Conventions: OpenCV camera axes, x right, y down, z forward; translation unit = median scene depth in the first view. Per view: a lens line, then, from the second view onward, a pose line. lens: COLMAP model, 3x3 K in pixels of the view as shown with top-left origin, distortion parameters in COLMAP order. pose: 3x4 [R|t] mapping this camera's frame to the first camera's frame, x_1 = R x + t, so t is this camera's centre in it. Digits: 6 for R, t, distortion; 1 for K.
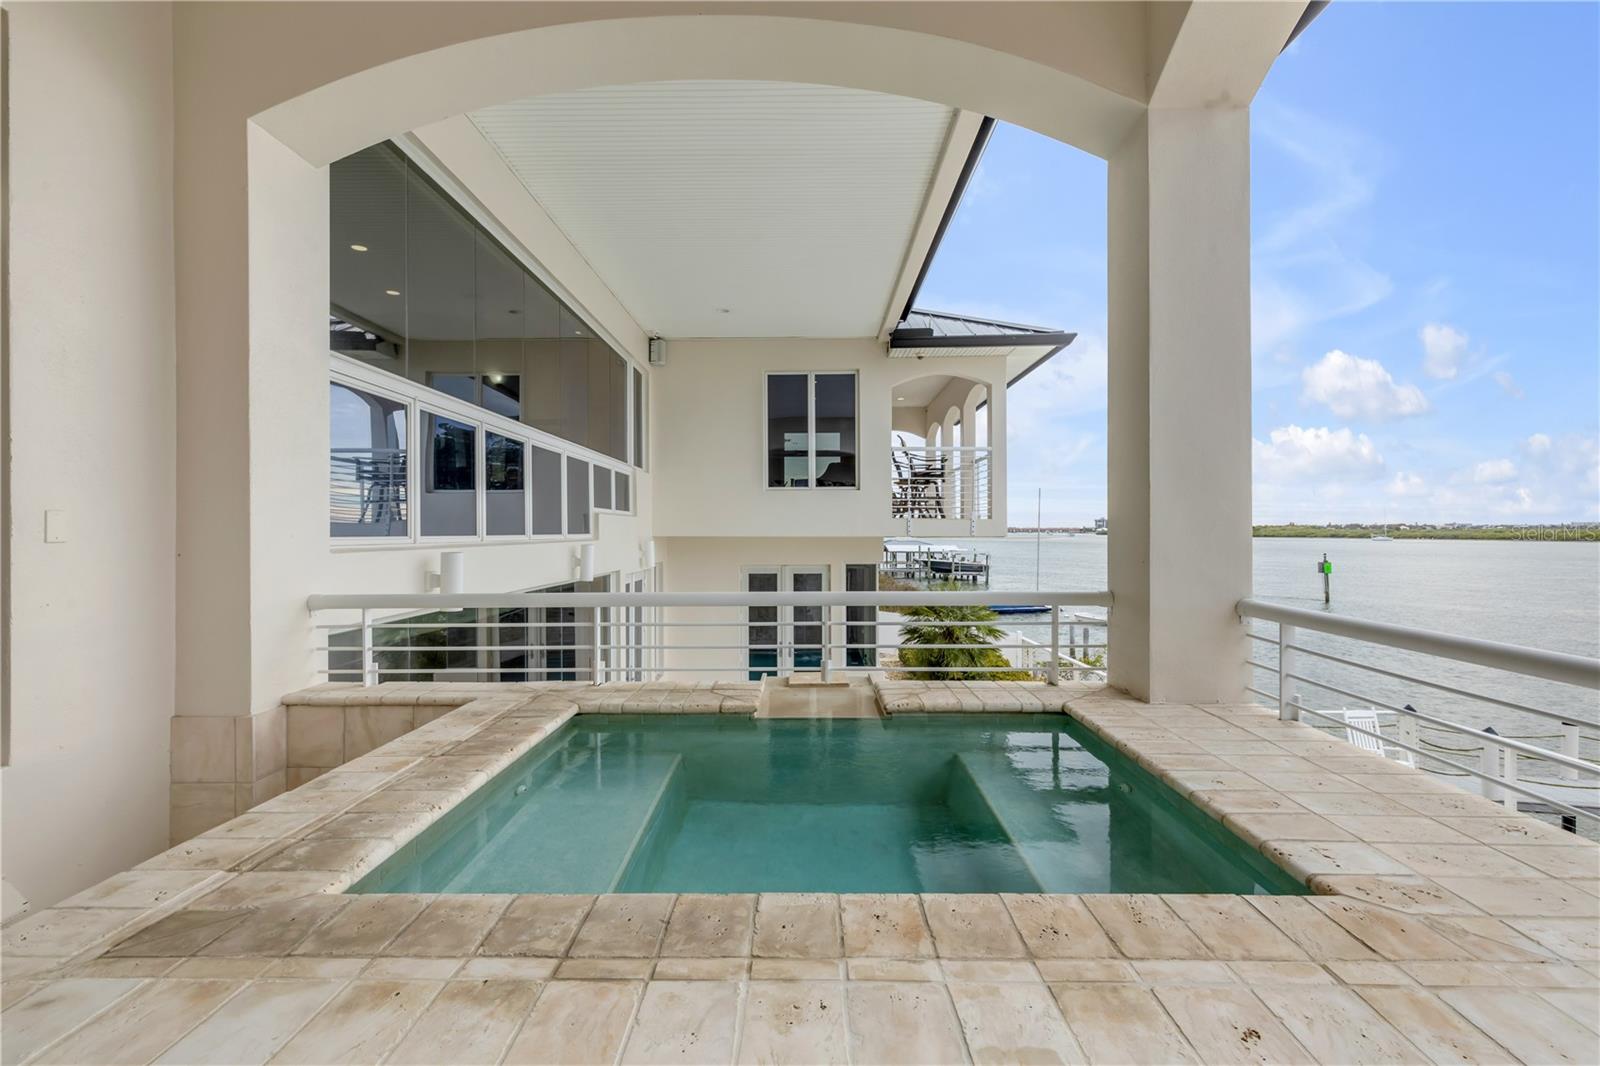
lens RADIAL K [[726.5, 0, 800.0], [0, 726.5, 533.0], [0, 0, 1]] dist [0.006558, -0.000818]
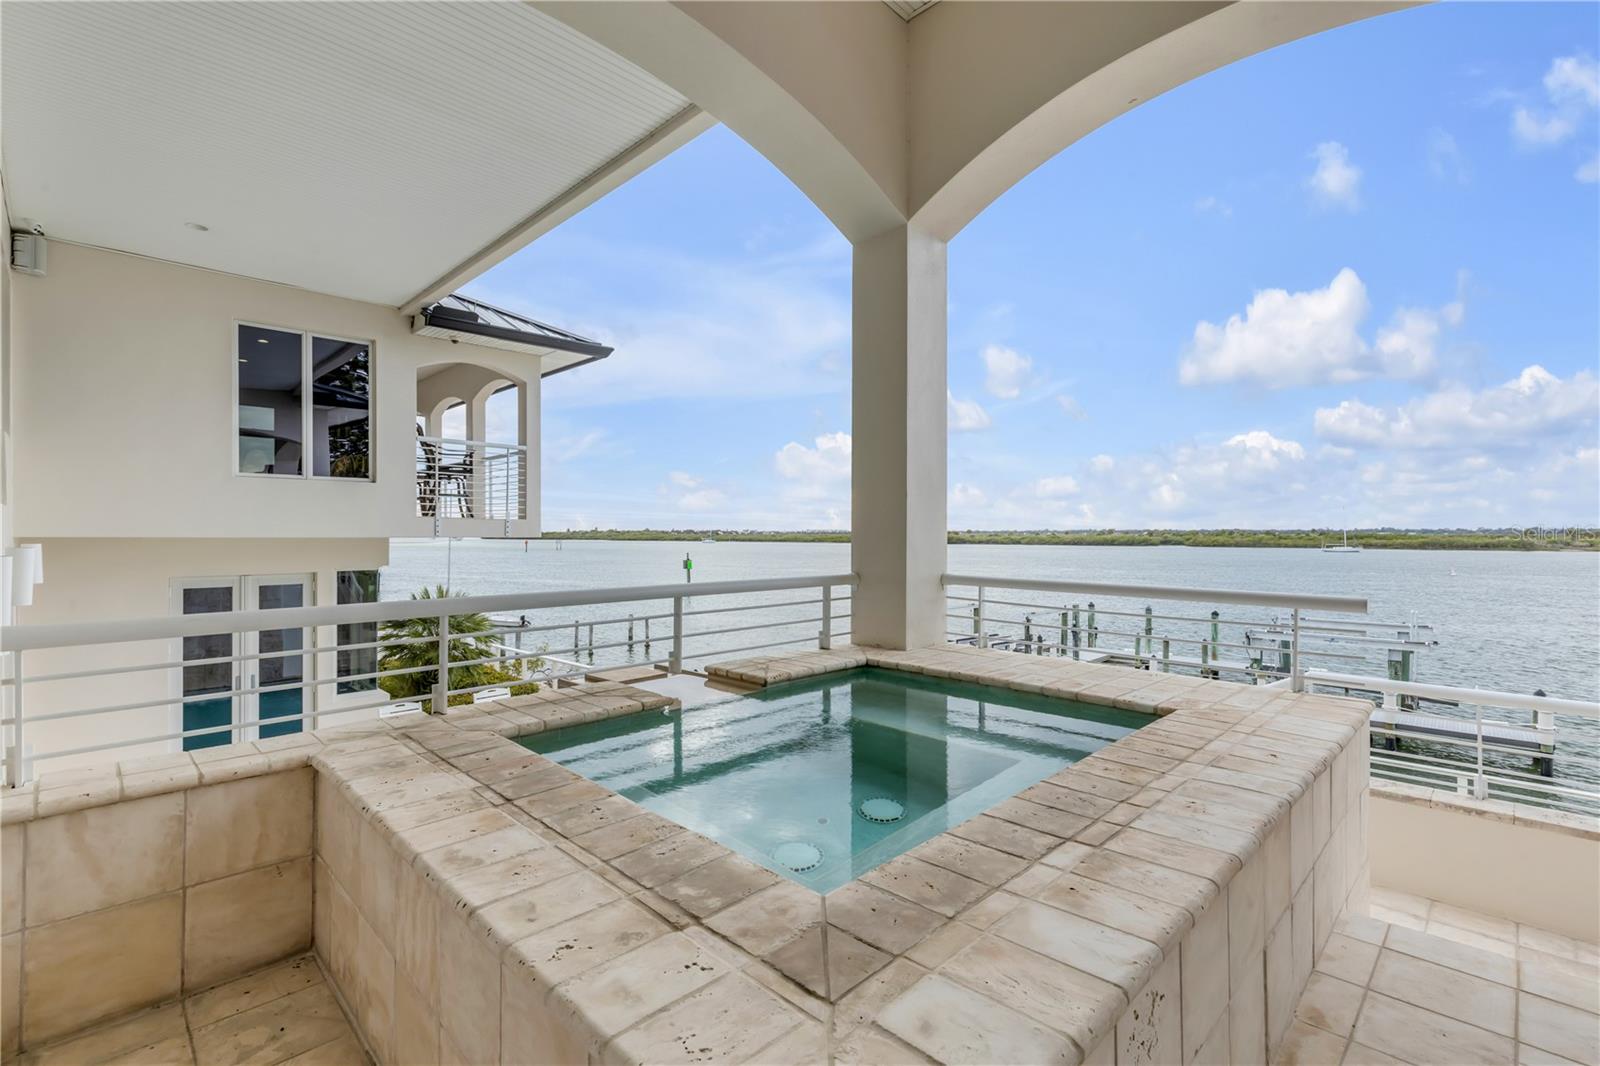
lens RADIAL K [[726.5, 0, 800.0], [0, 726.5, 533.0], [0, 0, 1]] dist [0.006558, -0.000818]
pose [[0.694537, 0.003362, 0.719449, -0.211672], [0.000884, 0.999984, -0.005527, 0.005516], [-0.719457, 0.004475, 0.694523, 0.058296]]
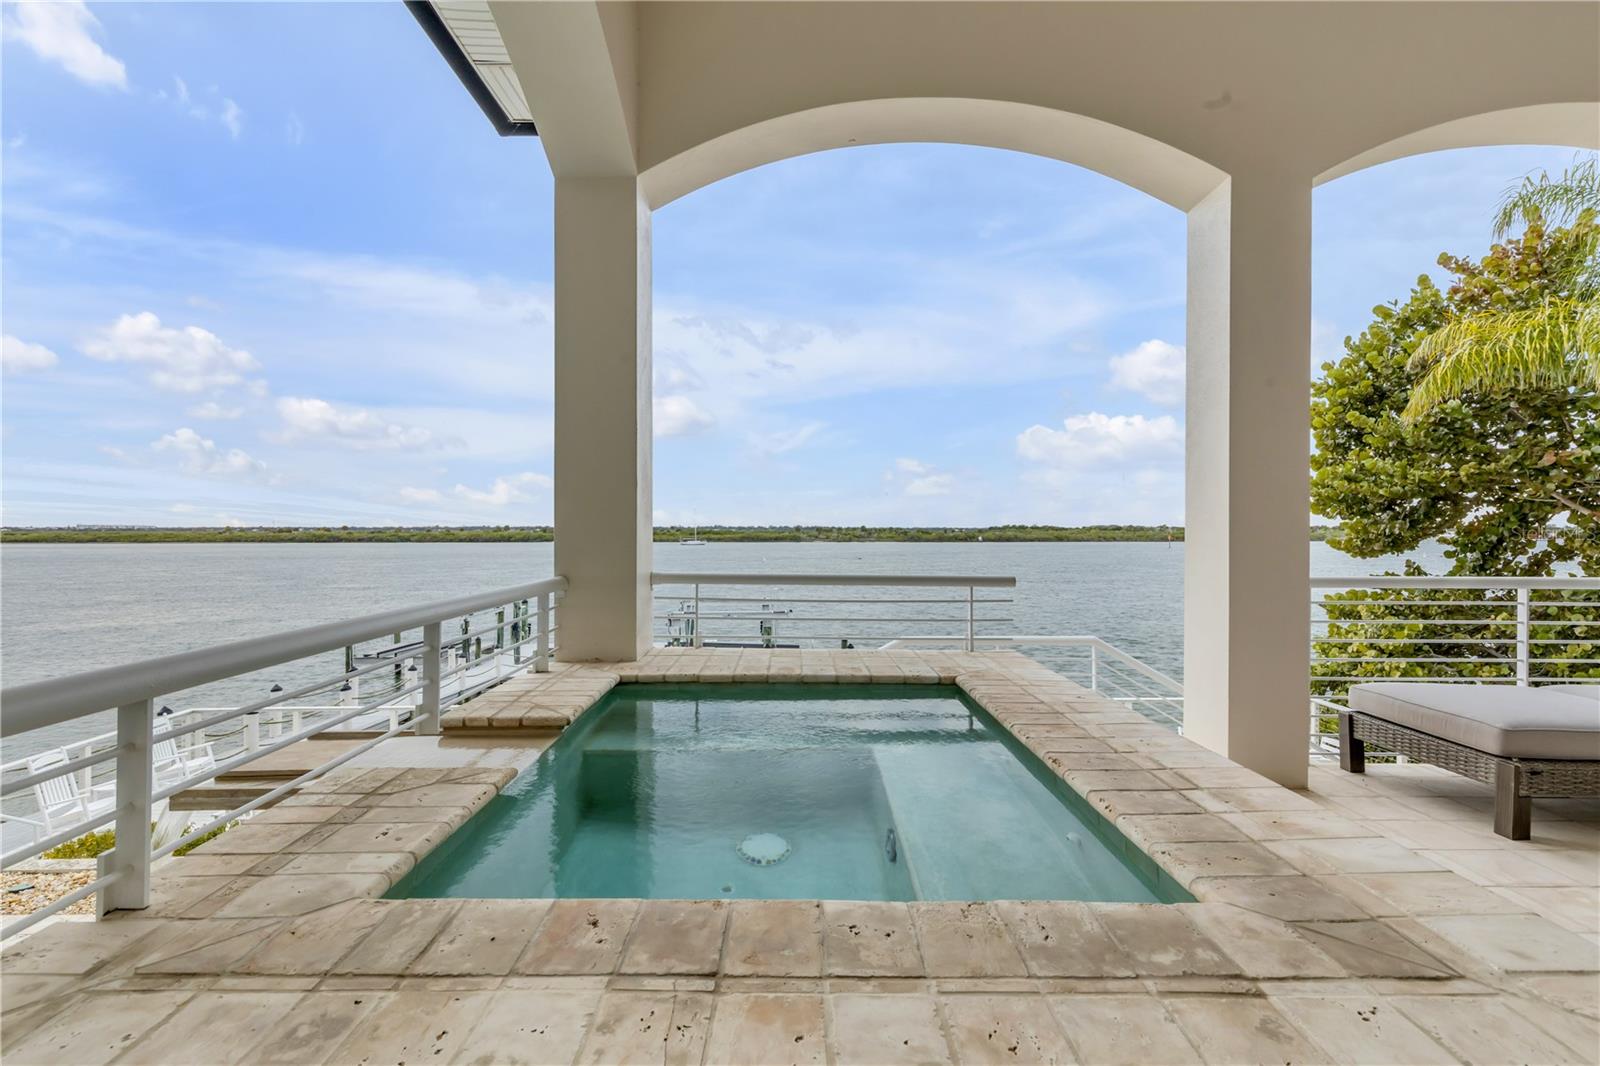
lens RADIAL K [[726.5, 0, 800.0], [0, 726.5, 533.0], [0, 0, 1]] dist [0.006558, -0.000818]
pose [[-0.024035, -0.001244, 0.999710, -0.241760], [0.004580, 0.999989, 0.001354, 0.005562], [-0.999701, 0.004611, -0.024029, 0.241311]]
